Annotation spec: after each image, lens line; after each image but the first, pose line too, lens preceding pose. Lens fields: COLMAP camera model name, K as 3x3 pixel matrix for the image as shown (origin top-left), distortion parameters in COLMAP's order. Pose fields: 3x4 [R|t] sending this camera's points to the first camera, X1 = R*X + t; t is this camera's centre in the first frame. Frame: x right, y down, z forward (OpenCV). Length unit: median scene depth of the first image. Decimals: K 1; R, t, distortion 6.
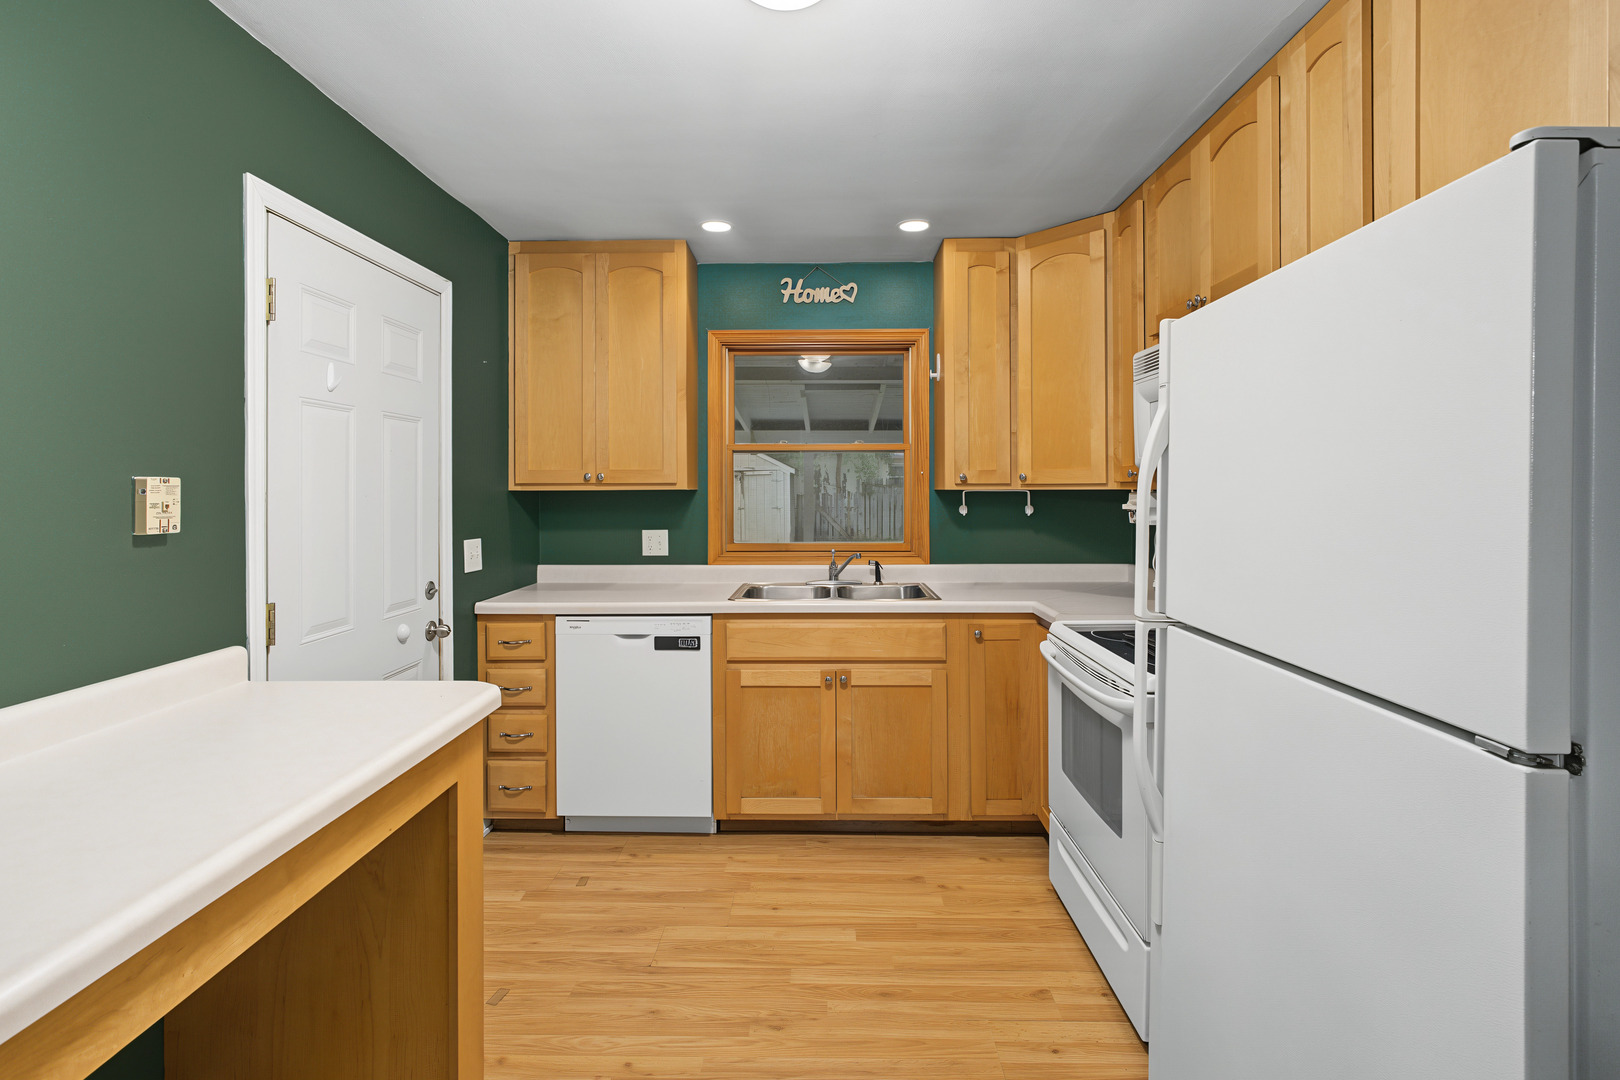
lens RADIAL K [[733.0, 0, 809.9], [0, 733.0, 502.5], [0, 0, 1]] dist [-0.001453, 0.000851]
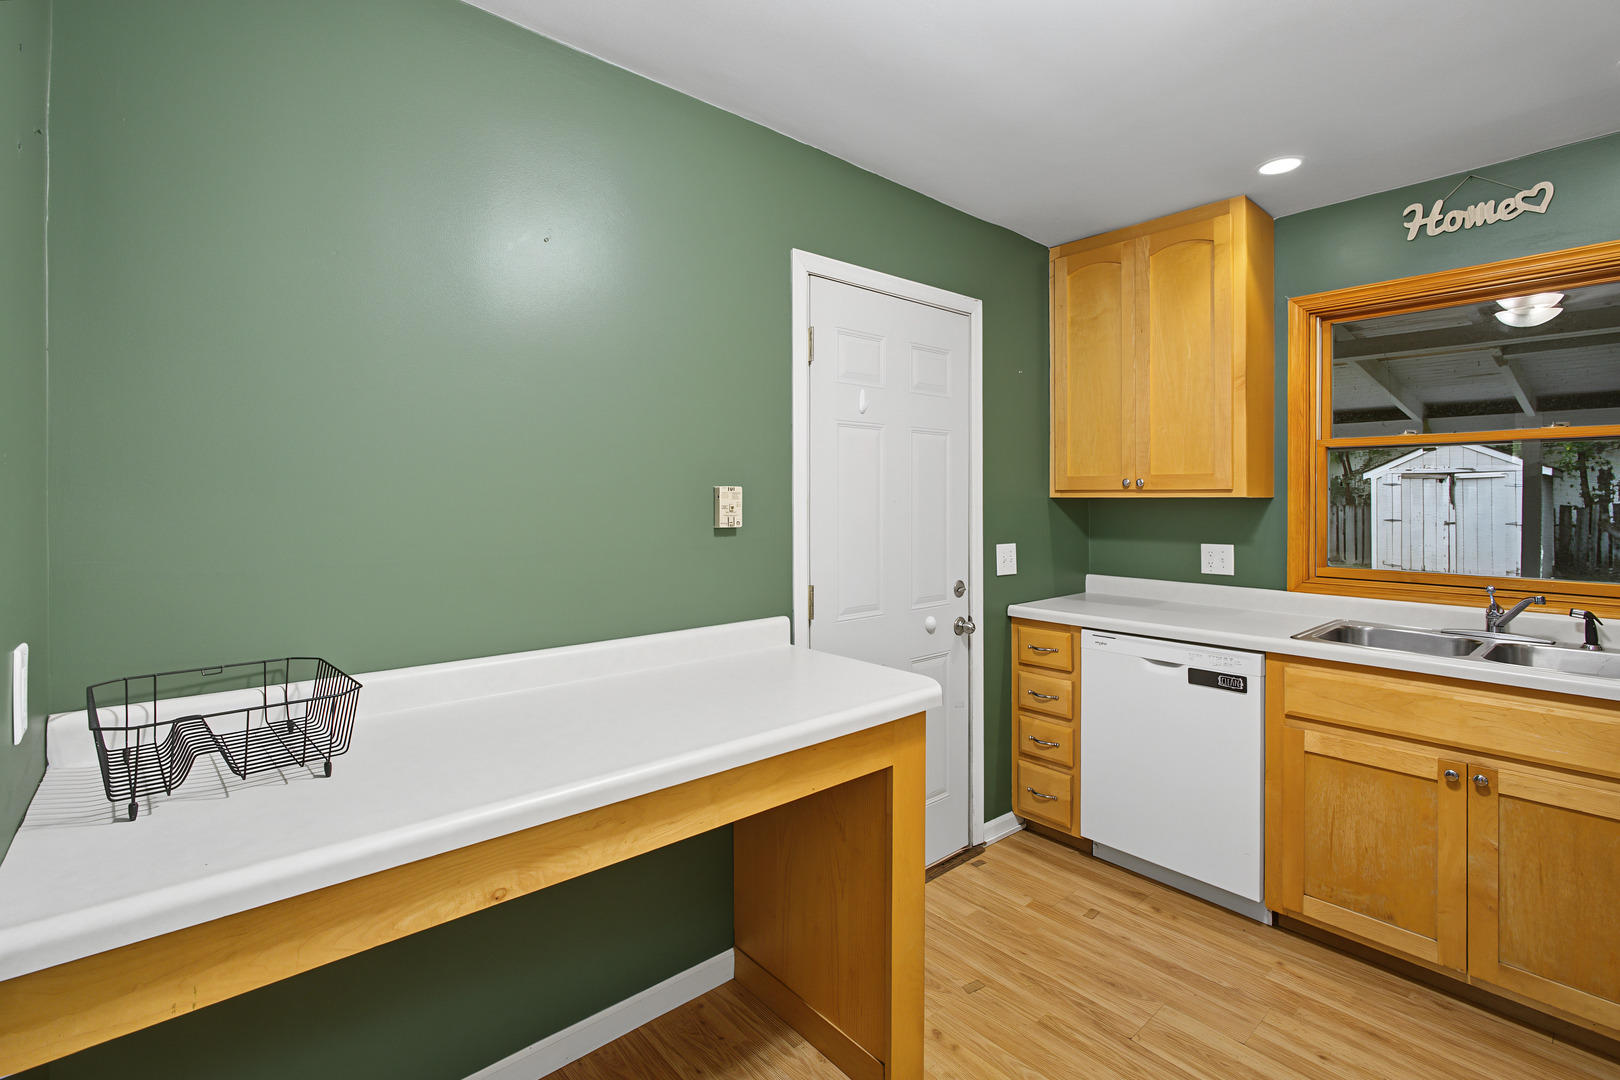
lens RADIAL K [[734.6, 0, 808.0], [0, 734.6, 511.1], [0, 0, 1]] dist [-0.001563, 0.004423]
pose [[0.681052, 0.018583, -0.731999, 0.112375], [-0.016865, 0.999811, 0.009691, -0.001946], [0.732041, 0.005745, 0.681236, 0.082241]]
